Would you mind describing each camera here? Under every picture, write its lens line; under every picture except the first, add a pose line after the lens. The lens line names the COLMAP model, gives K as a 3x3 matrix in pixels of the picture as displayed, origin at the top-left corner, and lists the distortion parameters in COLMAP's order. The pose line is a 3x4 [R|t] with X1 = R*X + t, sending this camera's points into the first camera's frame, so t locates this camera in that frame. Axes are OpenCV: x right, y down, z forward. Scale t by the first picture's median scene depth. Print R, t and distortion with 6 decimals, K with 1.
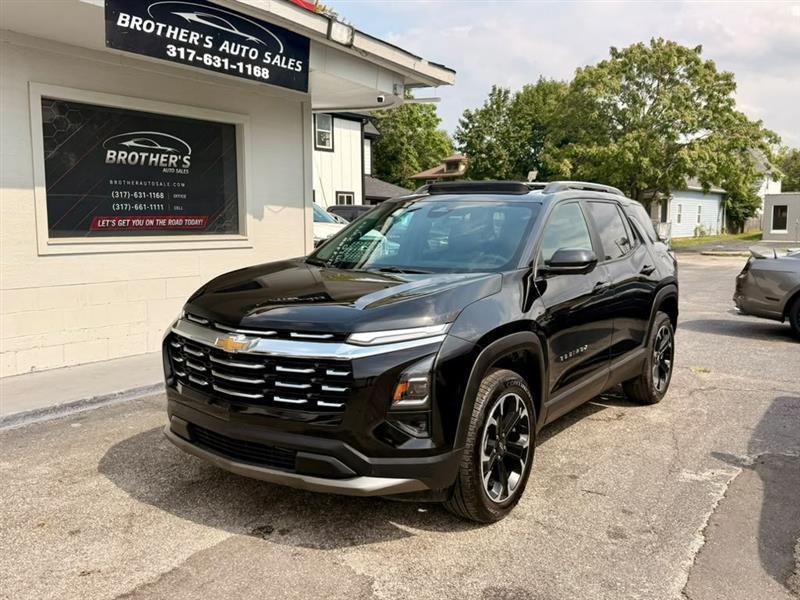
lens RADIAL K [[700.1, 0, 400.0], [0, 700.1, 300.0], [0, 0, 1]] dist [0.103751, -0.232279]
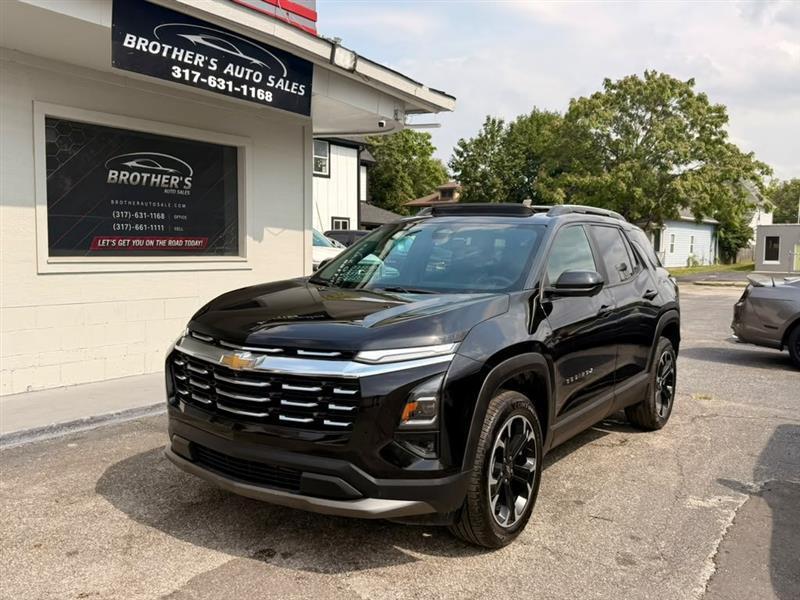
lens RADIAL K [[699.4, 0, 395.8], [0, 699.4, 301.5], [0, 0, 1]] dist [0.105437, -0.231250]
pose [[0.999932, 0.010854, 0.004228, -0.010453], [-0.010695, 0.999292, -0.036078, 0.005601], [-0.004617, 0.036030, 0.999340, 0.004958]]
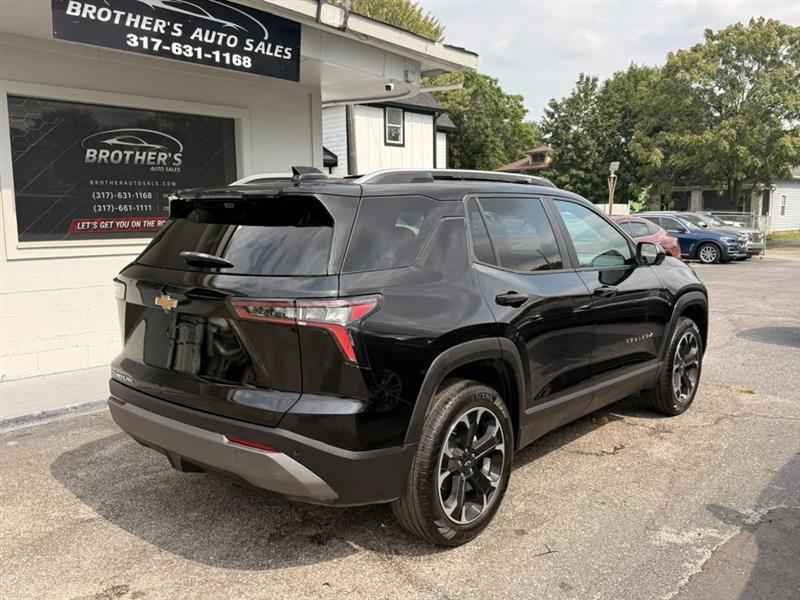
lens RADIAL K [[704.6, 0, 407.4], [0, 704.6, 303.6], [0, 0, 1]] dist [0.037733, -0.078024]
pose [[0.992617, 0.006014, -0.121145, 0.130136], [-0.004490, 0.999907, 0.012854, -0.017022], [0.121211, -0.012216, 0.992552, 0.100985]]
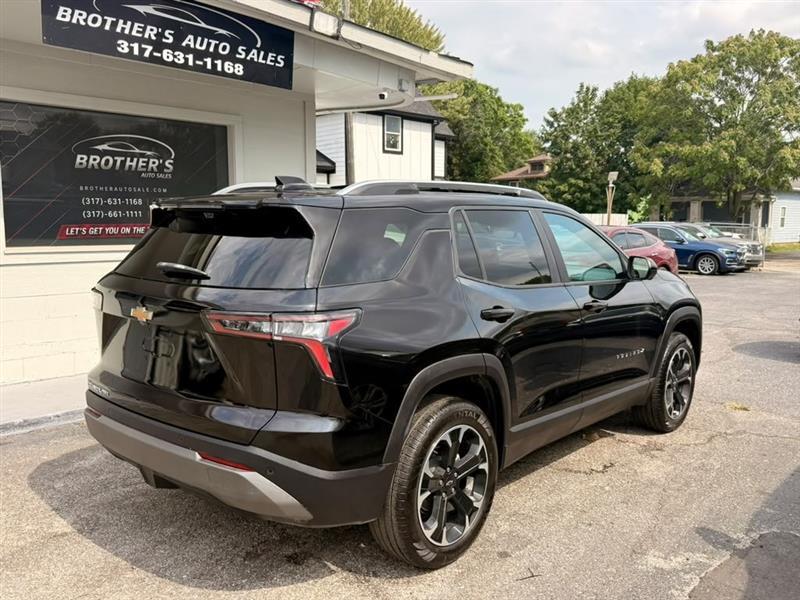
lens RADIAL K [[704.5, 0, 400.0], [0, 704.5, 300.0], [0, 0, 1]] dist [0.038623, -0.080548]
pose [[0.991487, 0.016948, -0.129099, 0.139468], [-0.017288, 0.999849, -0.001520, -0.022250], [0.129054, 0.003739, 0.991631, 0.113343]]
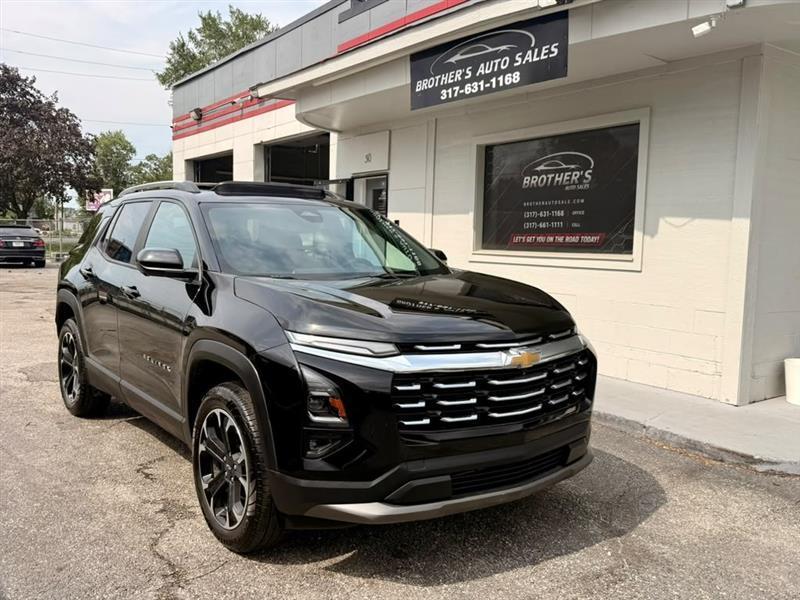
lens RADIAL K [[697.9, 0, 395.9], [0, 697.9, 298.7], [0, 0, 1]] dist [0.105075, -0.224166]
pose [[-0.323817, 0.067267, -0.943725, 0.747584], [-0.132254, 0.984458, 0.115550, -0.117716], [0.936830, 0.162229, -0.309888, 1.170168]]
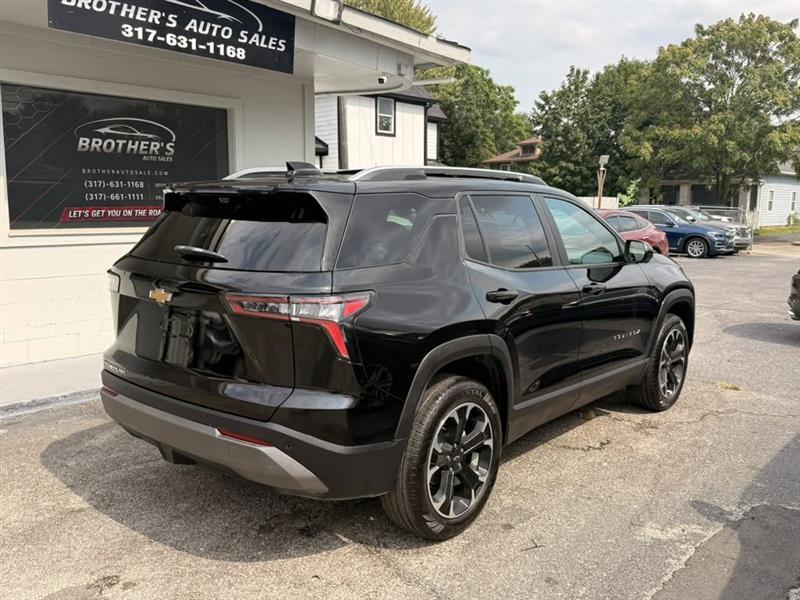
lens RADIAL K [[704.0, 0, 402.8], [0, 704.0, 292.6], [0, 0, 1]] dist [0.041609, -0.085710]
pose [[0.993610, 0.019605, -0.111157, 0.128388], [-0.018287, 0.999750, 0.012864, -0.022086], [0.111381, -0.010749, 0.993720, 0.095263]]
